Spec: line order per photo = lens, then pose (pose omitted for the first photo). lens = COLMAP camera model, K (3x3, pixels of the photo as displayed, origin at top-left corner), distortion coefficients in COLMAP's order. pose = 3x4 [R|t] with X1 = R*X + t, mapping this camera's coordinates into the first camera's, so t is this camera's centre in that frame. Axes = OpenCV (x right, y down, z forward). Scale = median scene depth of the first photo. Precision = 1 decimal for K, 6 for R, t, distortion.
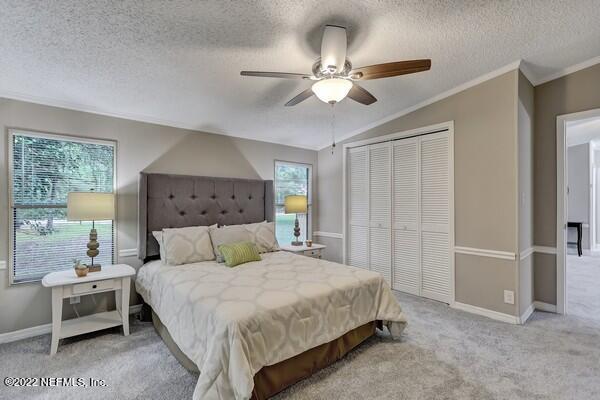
lens RADIAL K [[277.6, 0, 295.4], [0, 277.6, 199.9], [0, 0, 1]] dist [-0.000951, 0.000203]
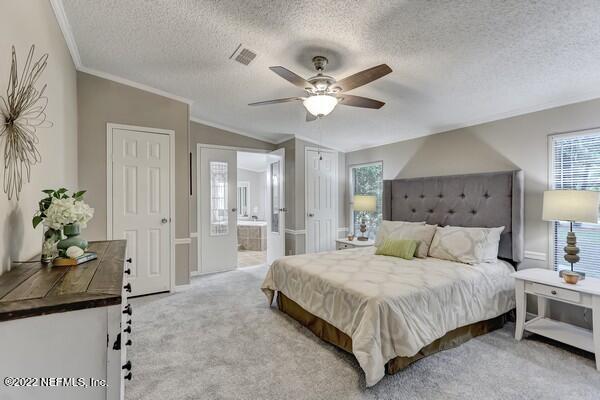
lens RADIAL K [[277.6, 0, 295.4], [0, 277.6, 199.9], [0, 0, 1]] dist [-0.000951, 0.000203]
pose [[-0.156157, -0.008141, -0.987699, 0.807358], [0.004194, 0.999952, -0.008905, 0.010549], [0.987723, -0.005533, -0.156115, 0.671992]]
